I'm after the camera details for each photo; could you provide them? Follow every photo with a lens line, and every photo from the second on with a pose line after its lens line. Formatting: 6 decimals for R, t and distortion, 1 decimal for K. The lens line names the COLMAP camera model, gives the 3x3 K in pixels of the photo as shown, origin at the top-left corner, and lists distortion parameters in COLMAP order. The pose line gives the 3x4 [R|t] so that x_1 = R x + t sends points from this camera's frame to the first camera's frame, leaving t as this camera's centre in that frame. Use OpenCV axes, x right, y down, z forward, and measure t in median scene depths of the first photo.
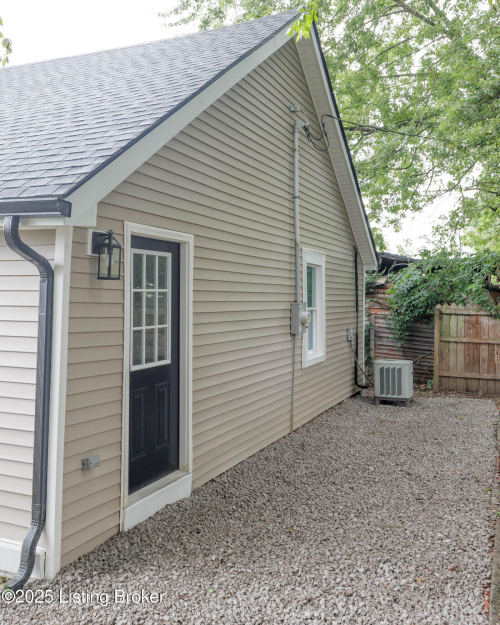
lens RADIAL K [[602.6, 0, 250.0], [0, 602.6, 312.5], [0, 0, 1]] dist [0.001500, 0.003712]
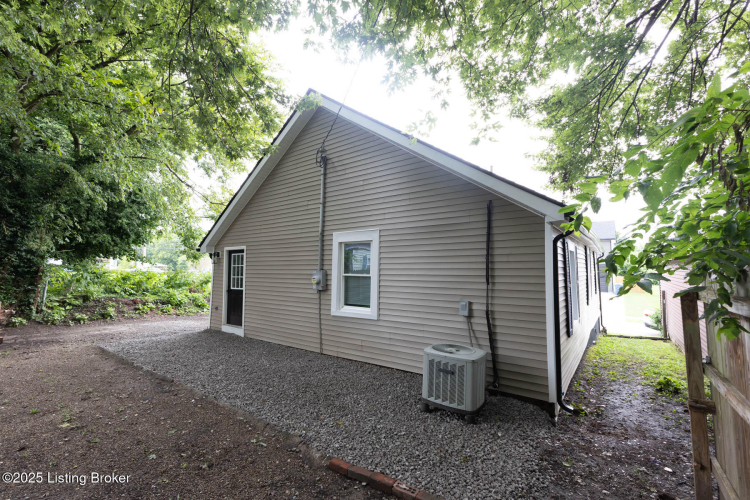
lens RADIAL K [[318.3, 0, 375.0], [0, 318.3, 250.0], [0, 0, 1]] dist [0.000118, -0.000002]
pose [[-0.209006, -0.043641, -0.976940, 1.219931], [-0.011123, 0.999045, -0.042249, -0.050539], [0.977851, 0.002036, -0.209292, 1.860661]]
